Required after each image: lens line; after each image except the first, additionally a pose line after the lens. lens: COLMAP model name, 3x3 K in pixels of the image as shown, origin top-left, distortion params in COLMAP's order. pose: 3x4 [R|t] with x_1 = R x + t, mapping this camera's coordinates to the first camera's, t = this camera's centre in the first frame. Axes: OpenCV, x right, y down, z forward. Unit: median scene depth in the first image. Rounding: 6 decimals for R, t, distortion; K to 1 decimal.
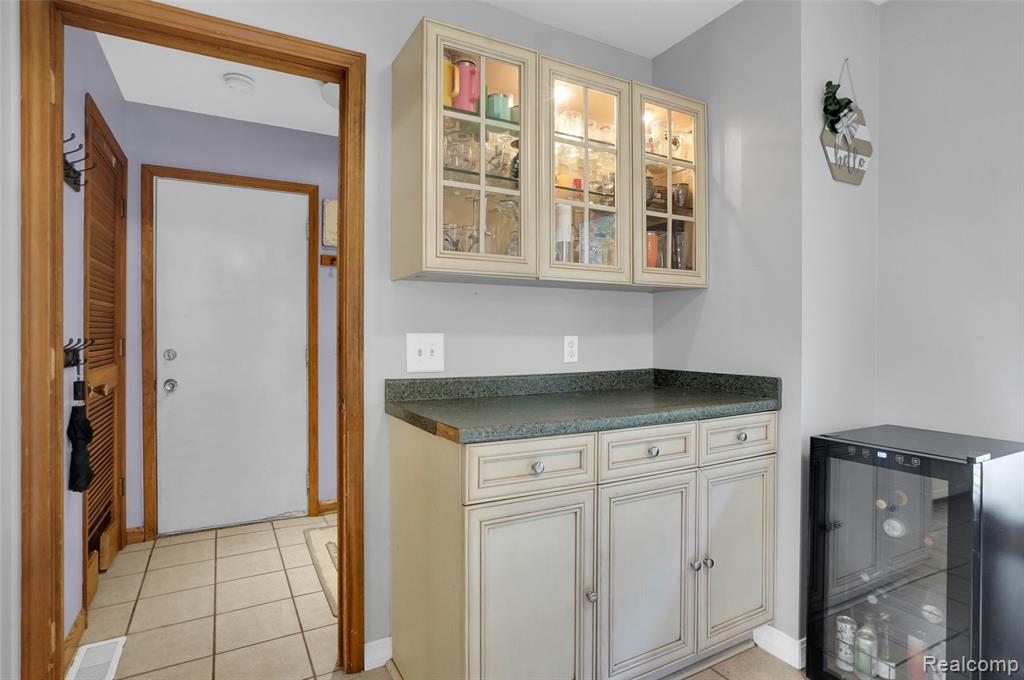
lens RADIAL K [[535.2, 0, 508.1], [0, 535.2, 339.7], [0, 0, 1]] dist [-0.036296, 0.015089]
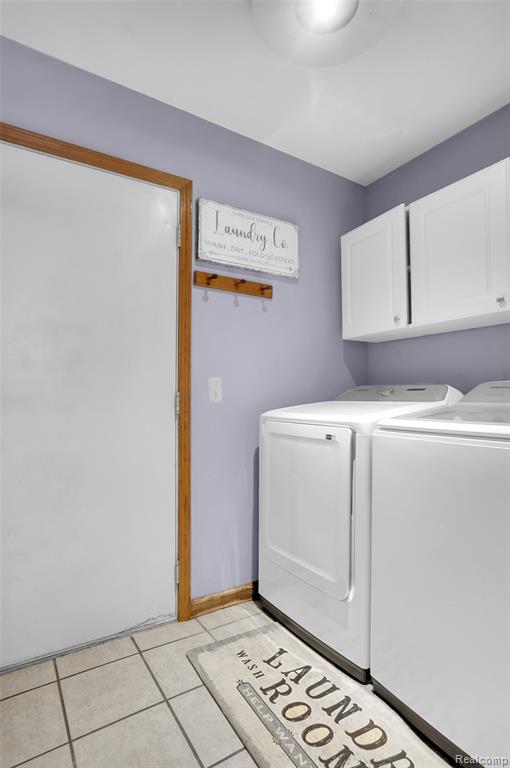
lens RADIAL K [[401.4, 0, 257.2], [0, 401.4, 384.9], [0, 0, 1]] dist [-0.036296, 0.015089]
pose [[0.997263, 0.000474, 0.073933, -0.305881], [0.000649, 0.999885, -0.015163, 0.010518], [-0.073931, 0.015169, 0.997148, 0.432058]]
